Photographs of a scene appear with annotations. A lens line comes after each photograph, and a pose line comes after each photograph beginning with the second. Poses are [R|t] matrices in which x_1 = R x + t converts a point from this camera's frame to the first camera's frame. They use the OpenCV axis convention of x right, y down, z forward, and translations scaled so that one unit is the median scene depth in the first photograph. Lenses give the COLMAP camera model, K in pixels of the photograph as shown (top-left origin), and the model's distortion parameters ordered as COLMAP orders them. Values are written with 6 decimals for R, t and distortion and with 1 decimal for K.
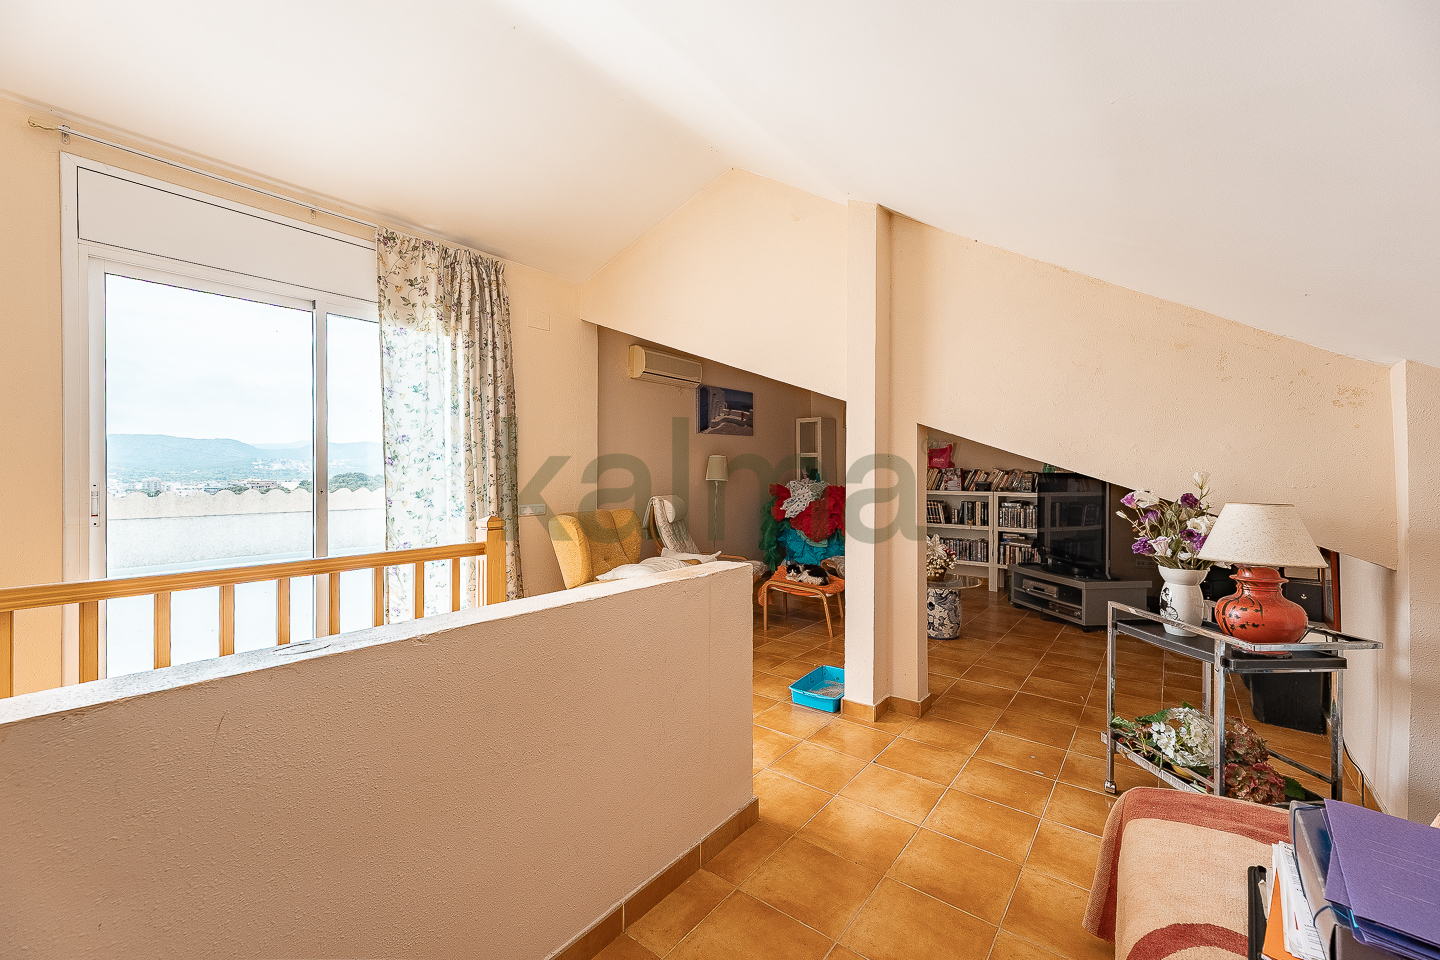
lens RADIAL K [[580.3, 0, 718.4], [0, 580.3, 475.8], [0, 0, 1]] dist [0.002433, 0.000345]
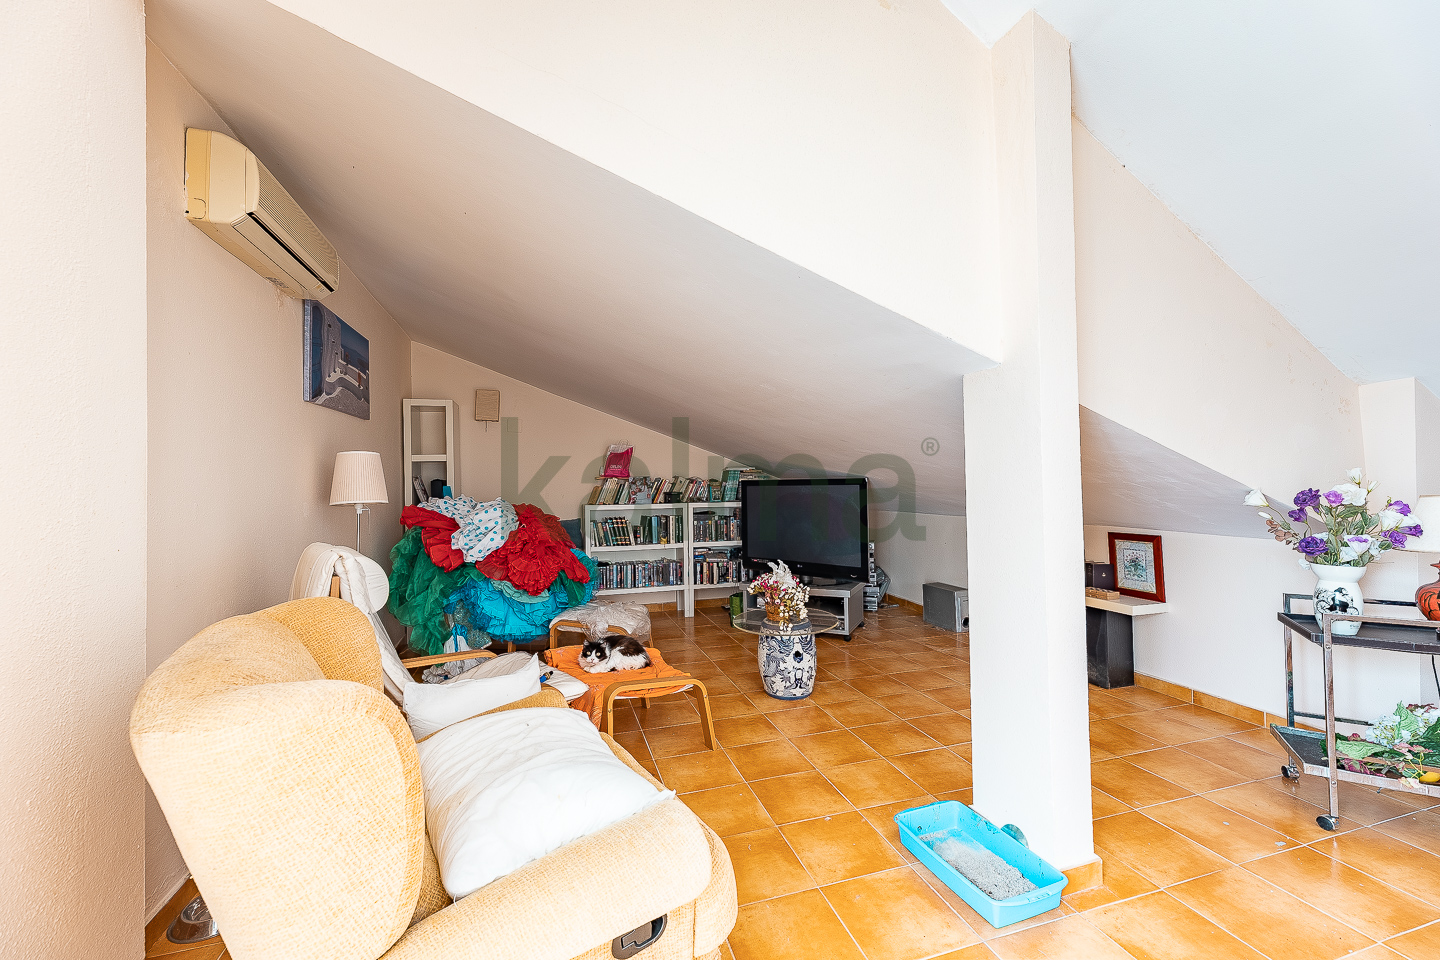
lens RADIAL K [[580.3, 0, 717.7], [0, 580.3, 474.7], [0, 0, 1]] dist [0.002433, 0.000345]
pose [[0.573203, -0.002920, 0.819408, -0.219875], [0.024212, 0.999617, -0.013375, -0.002078], [-0.819055, 0.027506, 0.573055, 0.463647]]
